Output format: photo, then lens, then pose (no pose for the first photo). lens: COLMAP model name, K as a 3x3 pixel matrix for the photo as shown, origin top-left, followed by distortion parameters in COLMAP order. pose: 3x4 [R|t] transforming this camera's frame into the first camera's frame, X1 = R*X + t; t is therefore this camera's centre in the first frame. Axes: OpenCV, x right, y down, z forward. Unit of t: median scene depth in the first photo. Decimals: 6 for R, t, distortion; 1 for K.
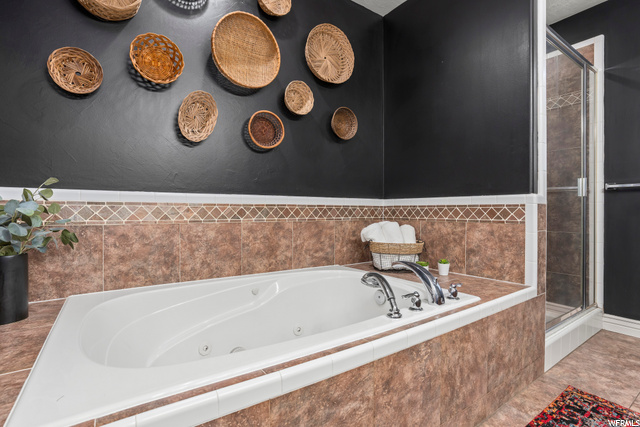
lens RADIAL K [[292.2, 0, 318.5], [0, 292.2, 211.6], [0, 0, 1]] dist [-0.002900, 0.000174]
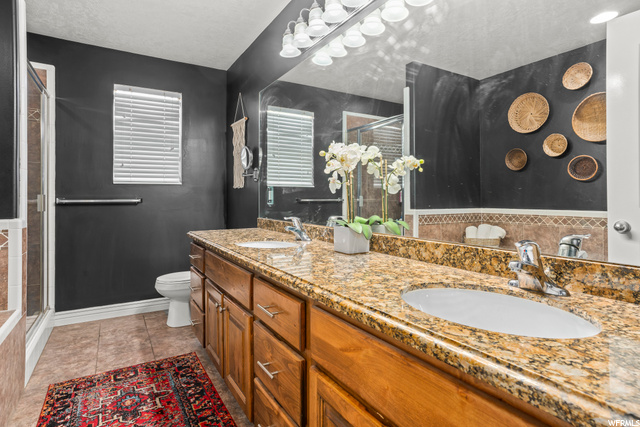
lens RADIAL K [[338.5, 0, 311.9], [0, 338.5, 197.5], [0, 0, 1]] dist [-0.017323, 0.012200]
pose [[0.062032, 0.005168, 0.998061, -0.378317], [0.003292, 0.999980, -0.005383, -0.125143], [-0.998069, 0.003619, 0.062013, -0.111060]]
